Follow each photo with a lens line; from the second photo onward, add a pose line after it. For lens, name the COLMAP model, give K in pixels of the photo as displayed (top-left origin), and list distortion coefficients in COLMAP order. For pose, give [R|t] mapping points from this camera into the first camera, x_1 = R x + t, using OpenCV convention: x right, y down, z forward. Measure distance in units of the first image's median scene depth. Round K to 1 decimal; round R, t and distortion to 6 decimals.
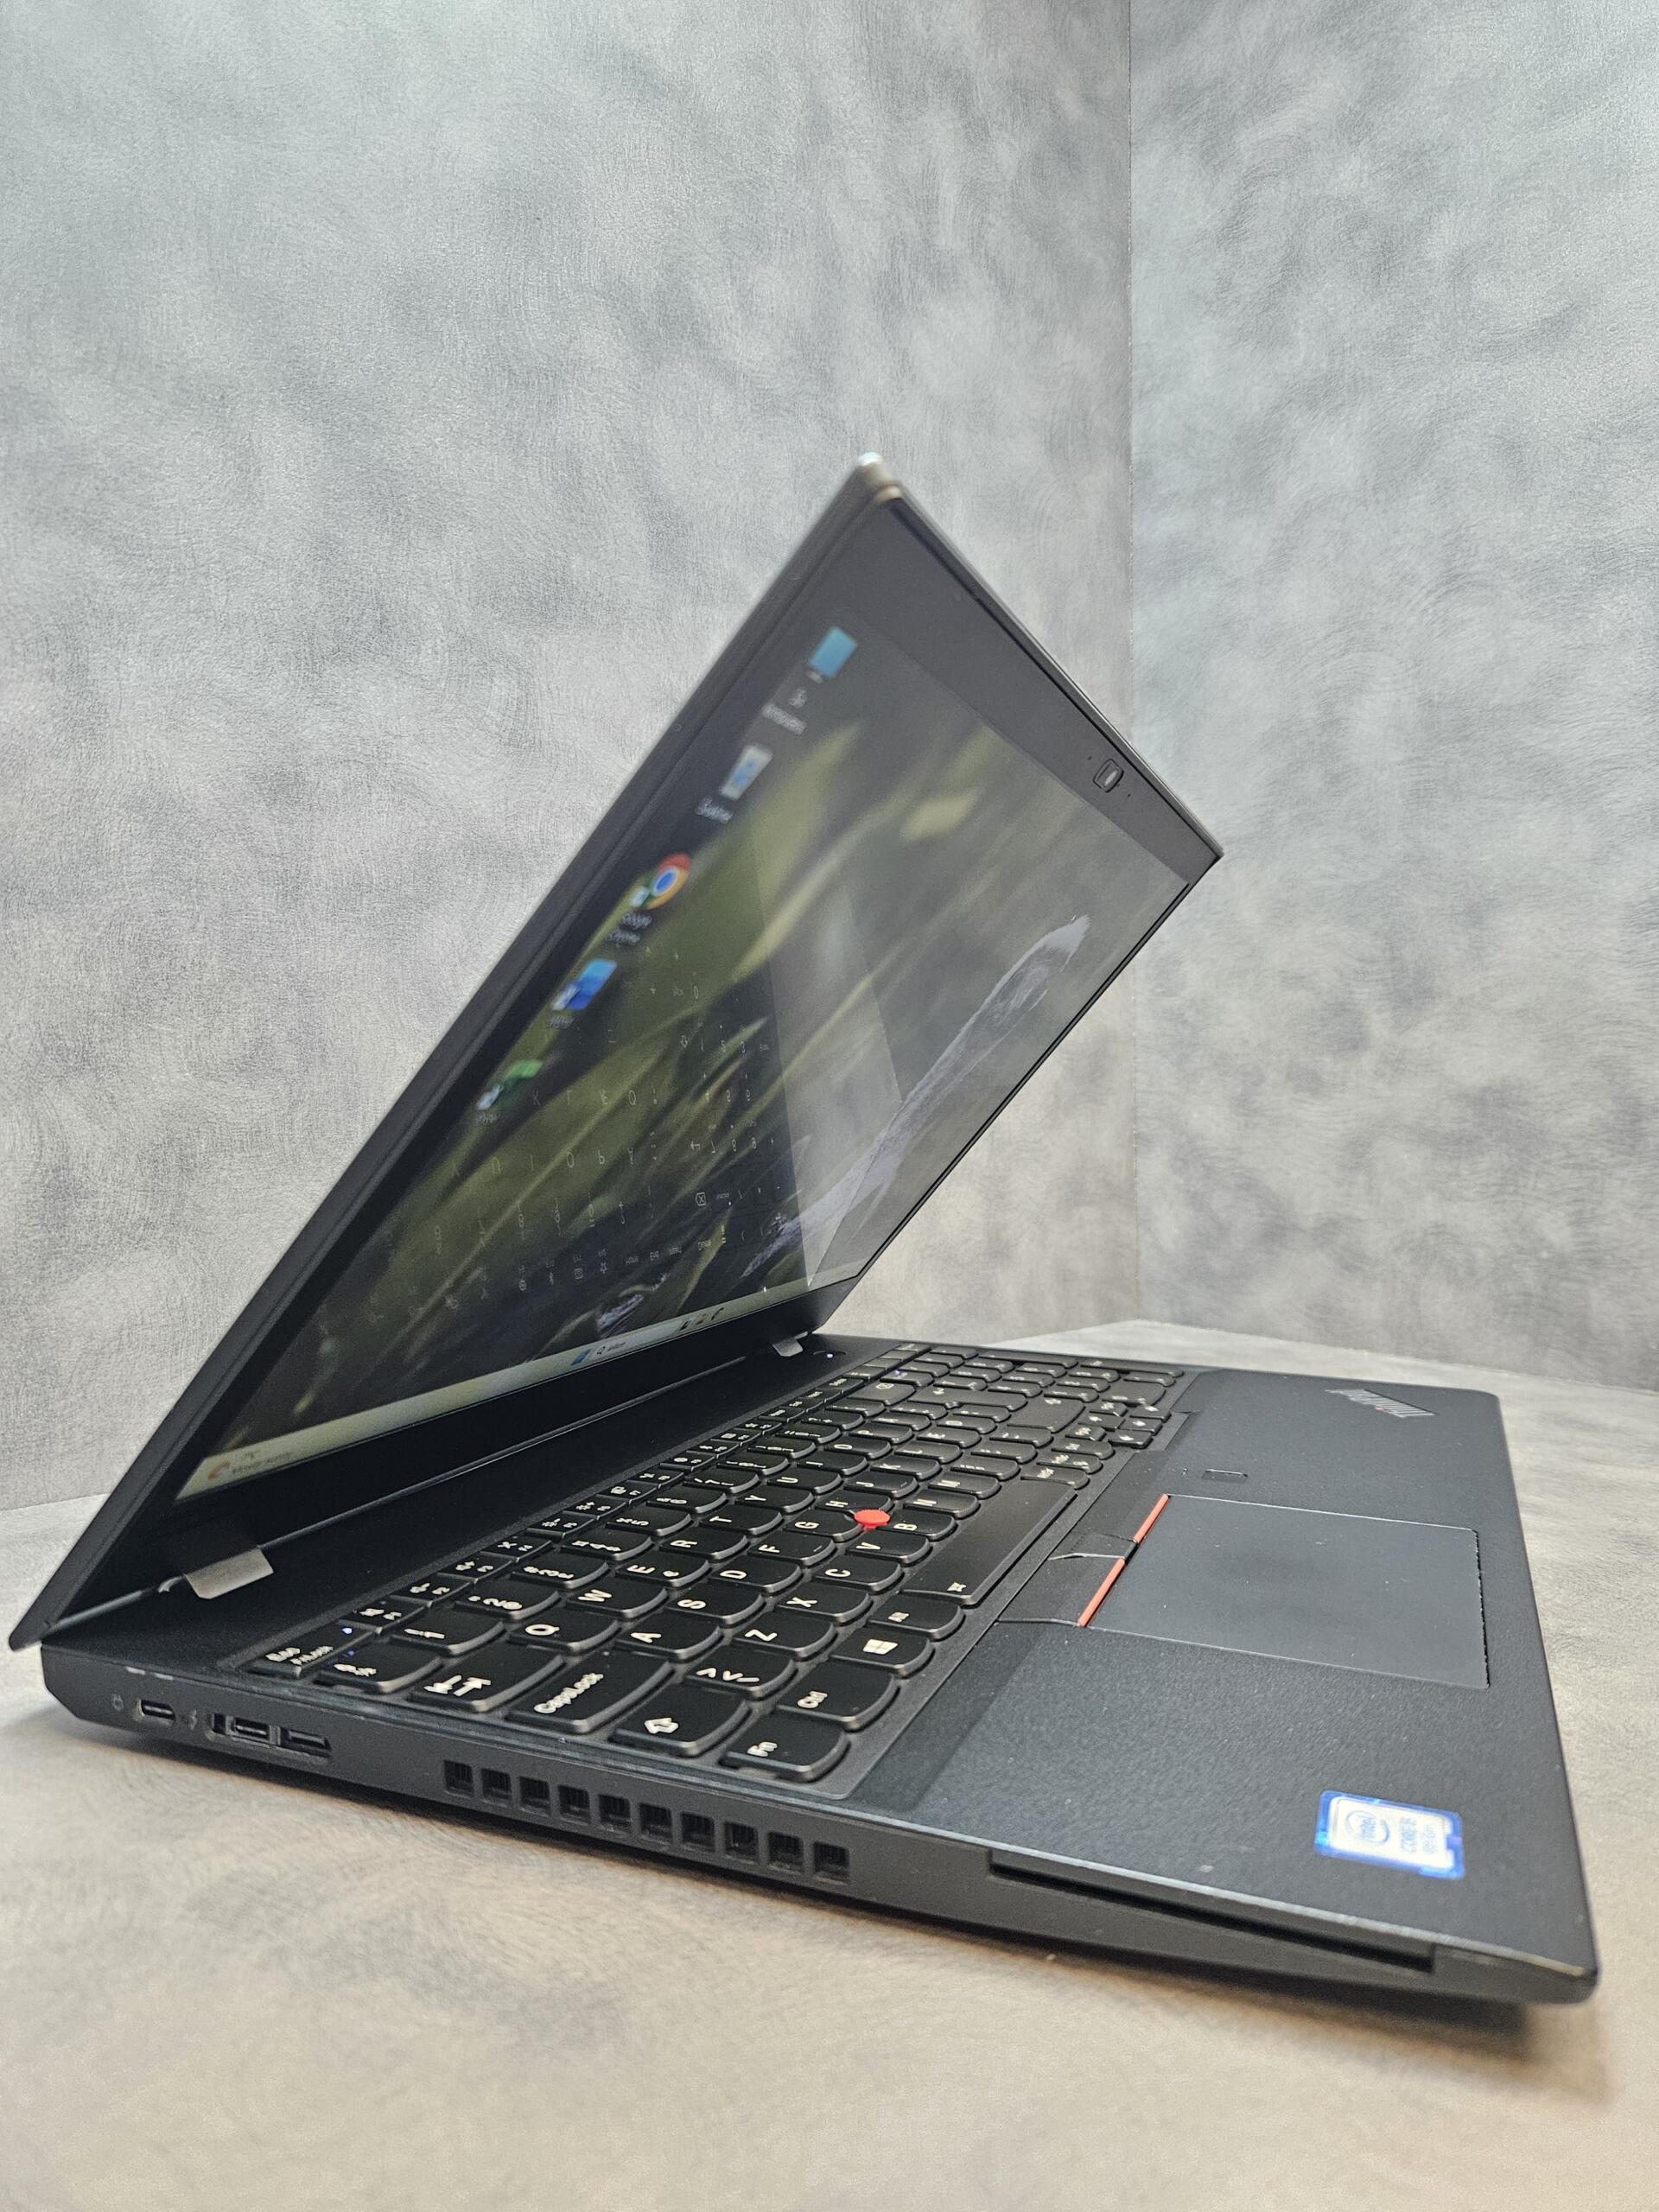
lens RADIAL K [[1503.2, 0, 840.8], [0, 1503.2, 1095.4], [0, 0, 1]] dist [0.036214, -0.036808]
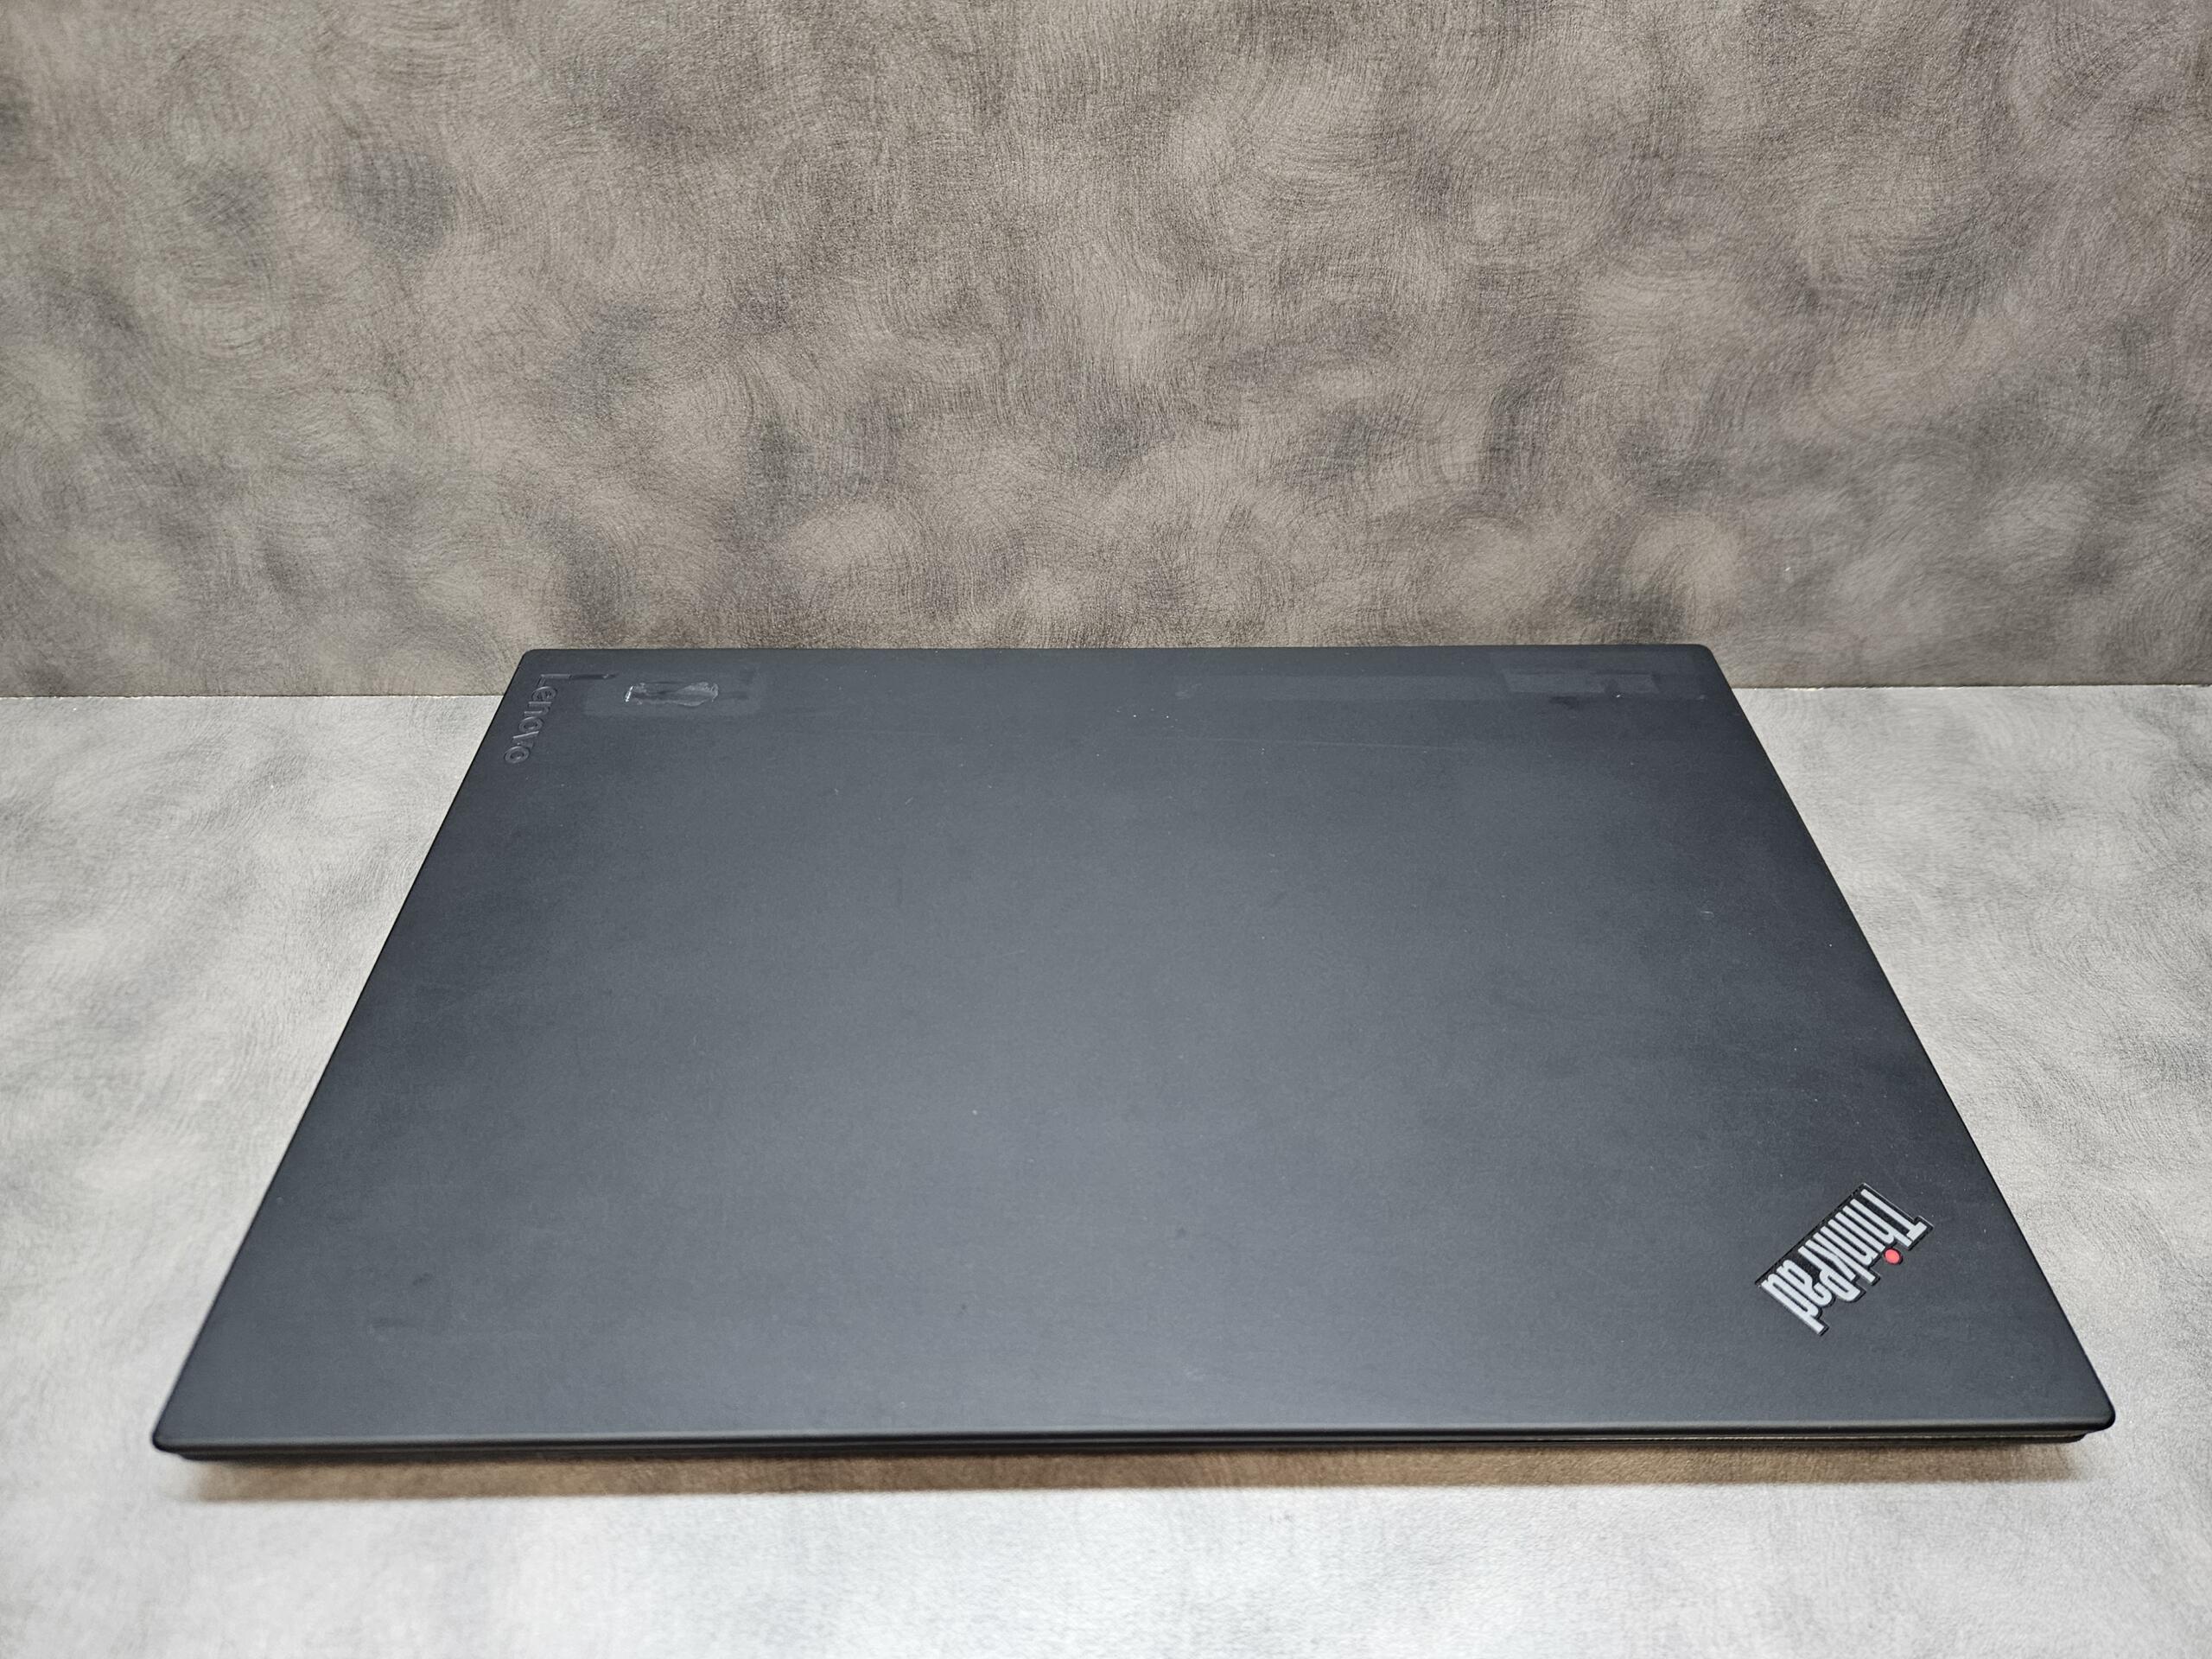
lens RADIAL K [[1503.2, 0, 1114.8], [0, 1503.2, 839.3], [0, 0, 1]] dist [0.036214, -0.036808]
pose [[0.751739, 0.437291, -0.493625, 0.244885], [-0.007187, 0.753916, 0.656932, -0.369402], [0.659422, -0.490293, 0.569891, 0.410939]]
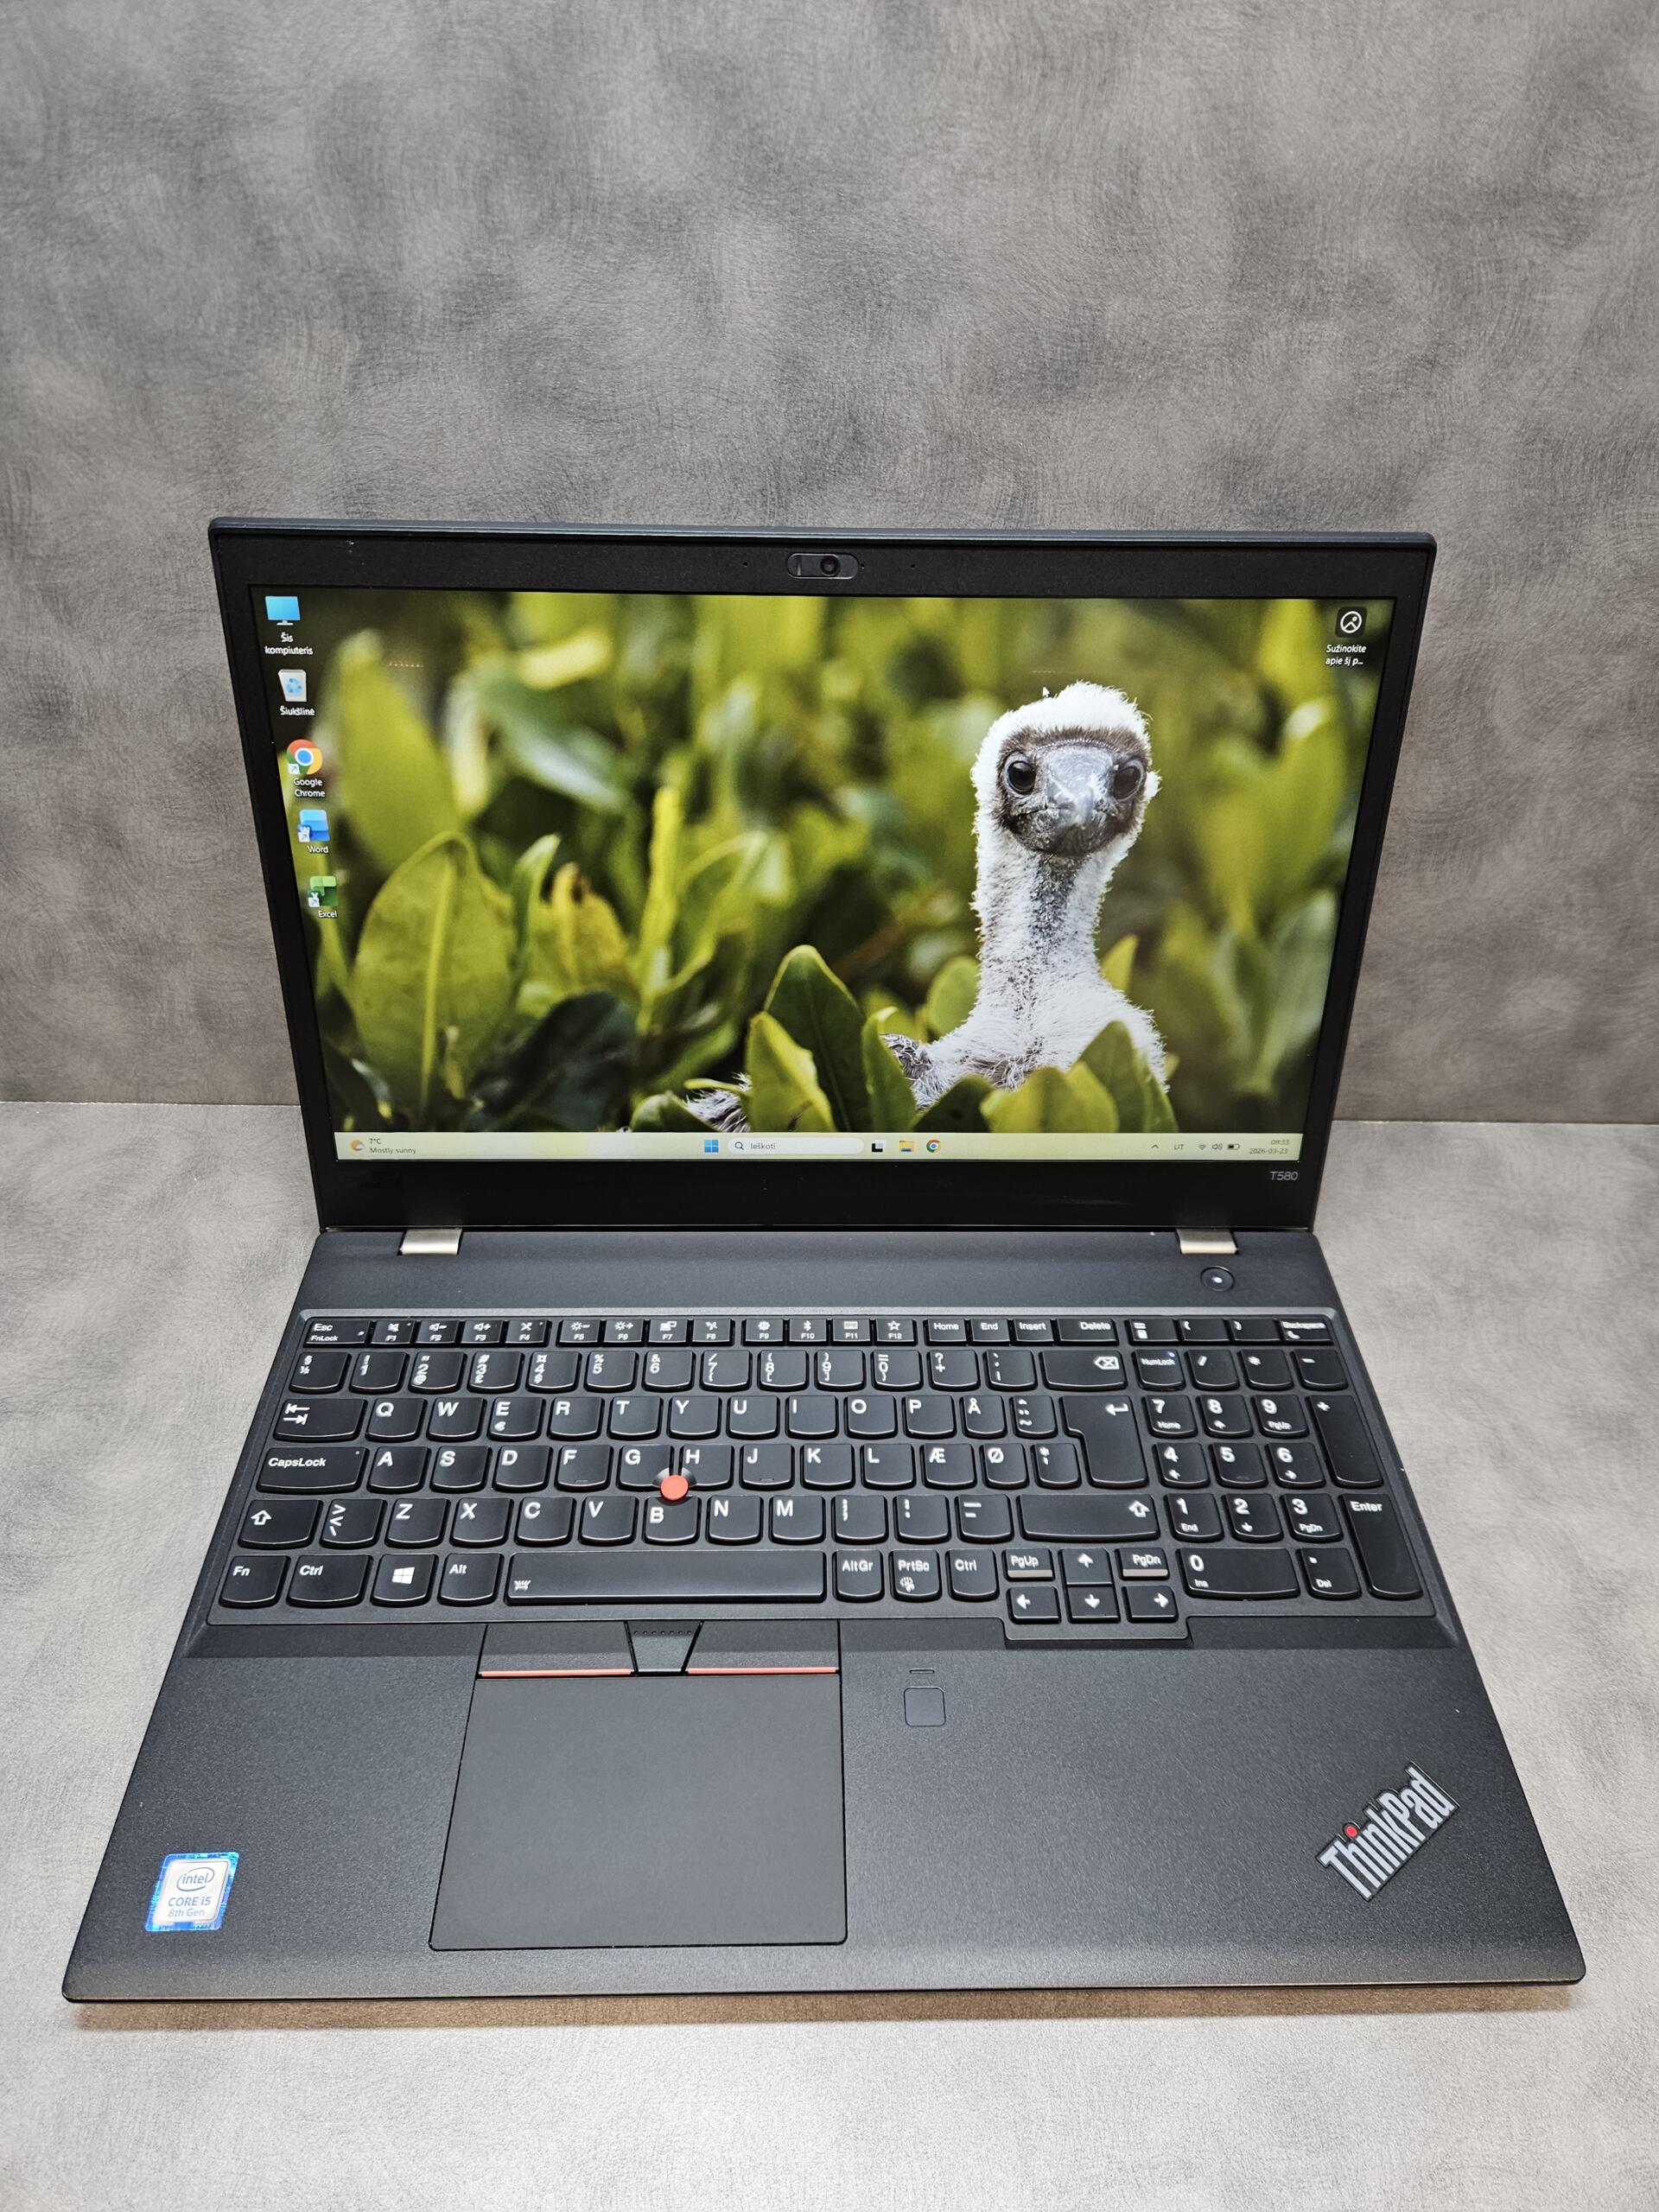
lens RADIAL K [[1503.2, 0, 840.8], [0, 1503.2, 1095.4], [0, 0, 1]] dist [0.036214, -0.036808]
pose [[0.742294, 0.436387, -0.508494, 0.363108], [-0.024091, 0.775752, 0.630578, -0.620763], [0.669641, -0.455824, 0.586349, 0.275759]]
